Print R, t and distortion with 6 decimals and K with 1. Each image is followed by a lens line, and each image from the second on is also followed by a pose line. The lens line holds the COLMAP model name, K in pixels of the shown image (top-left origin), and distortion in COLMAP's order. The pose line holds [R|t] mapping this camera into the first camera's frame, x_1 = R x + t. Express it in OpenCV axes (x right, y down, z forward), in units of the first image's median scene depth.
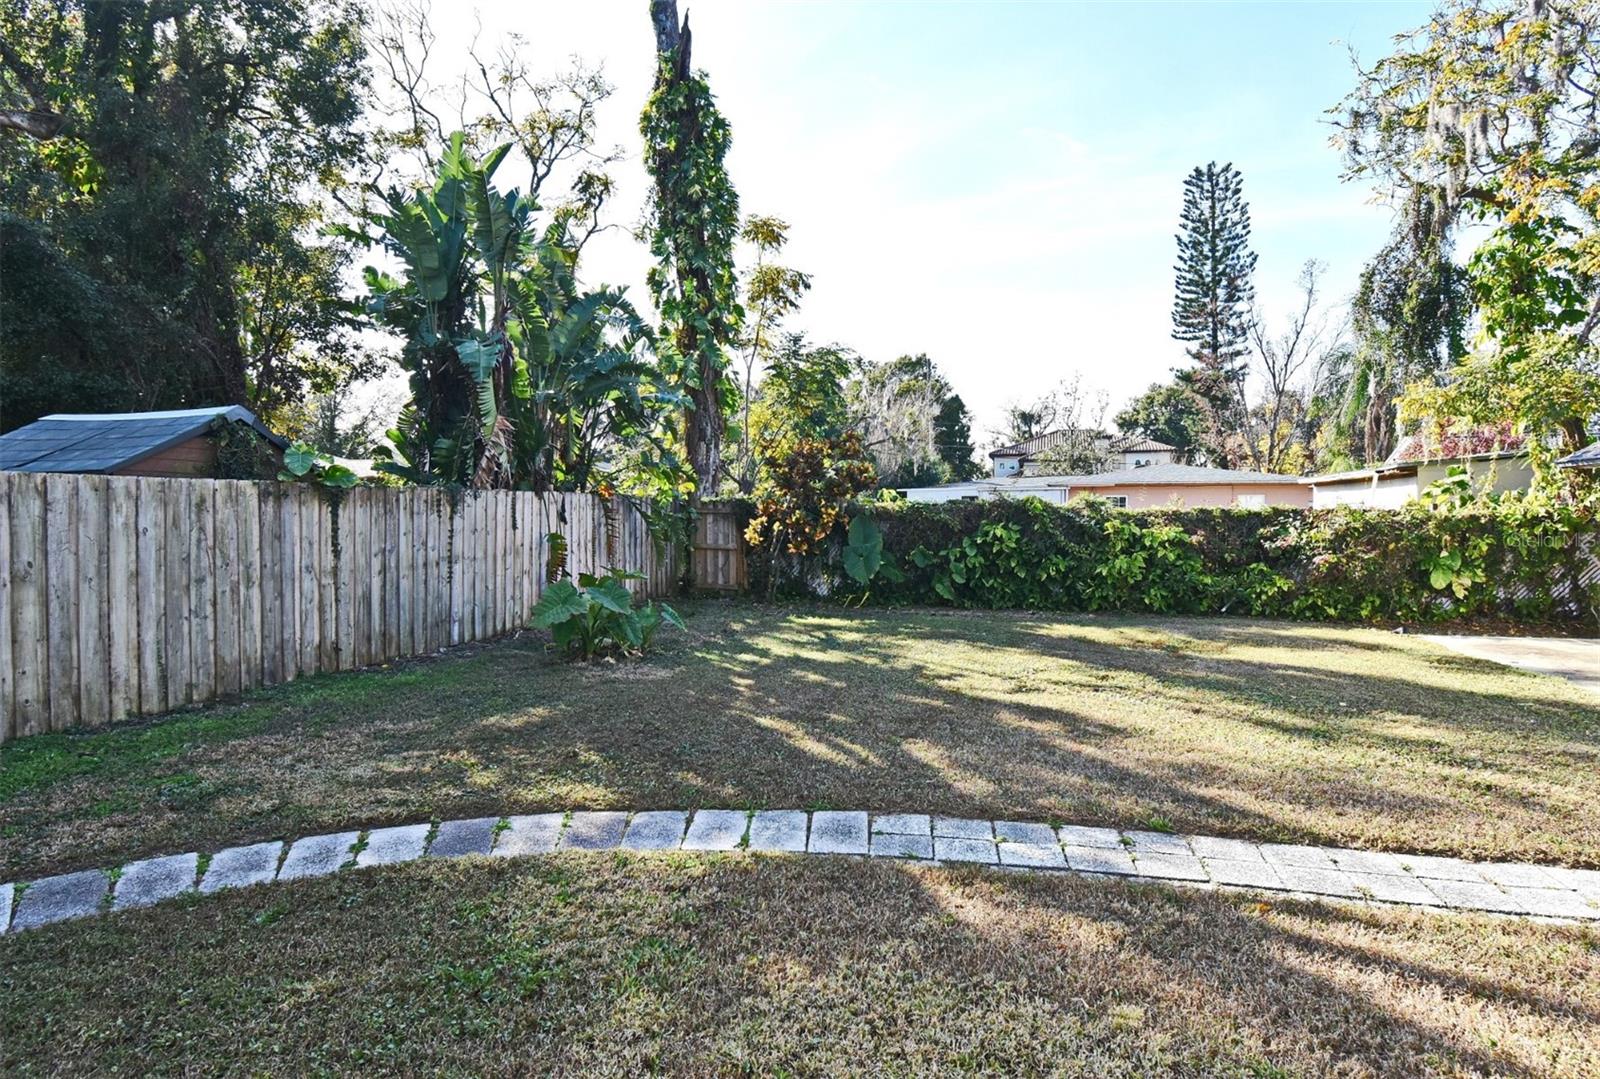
lens RADIAL K [[891.6, 0, 803.3], [0, 891.6, 531.0], [0, 0, 1]] dist [-0.005647, -0.000644]
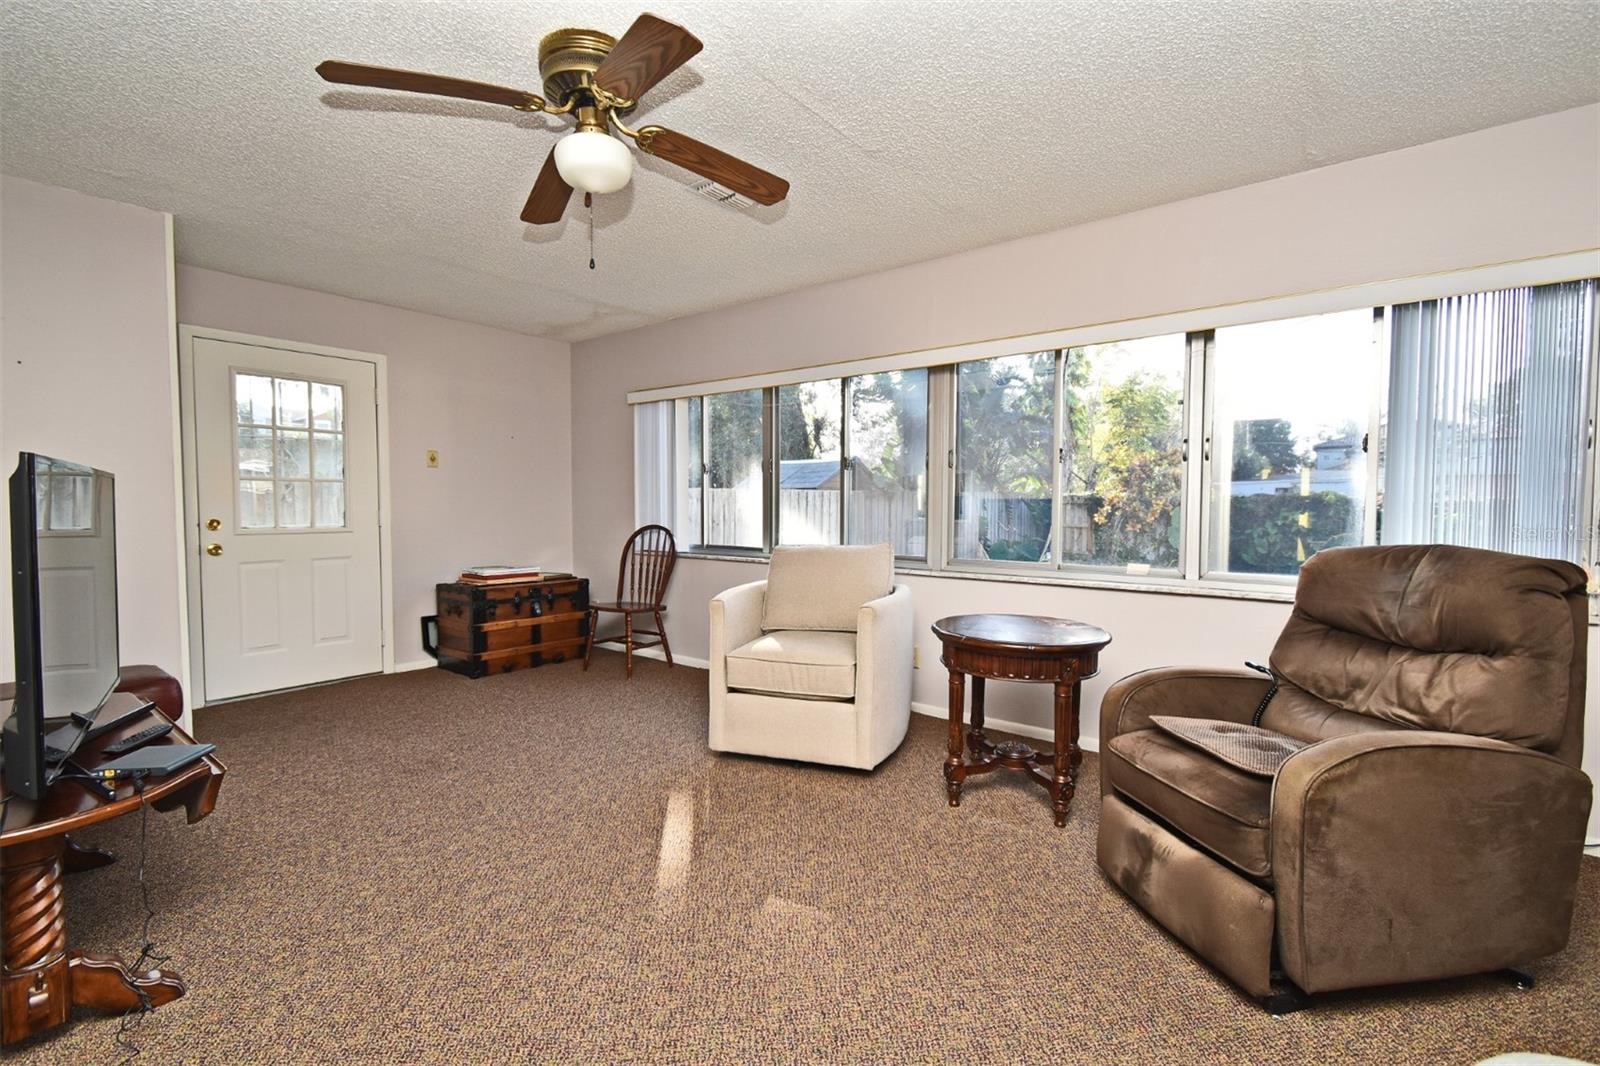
lens RADIAL K [[692.3, 0, 792.9], [0, 692.3, 535.0], [0, 0, 1]] dist [0.002752, -0.001525]
pose [[0.904309, 0.016057, -0.426576, -0.026121], [-0.004406, 0.999590, 0.028285, 0.001992], [0.426856, -0.023699, 0.904009, -0.282740]]
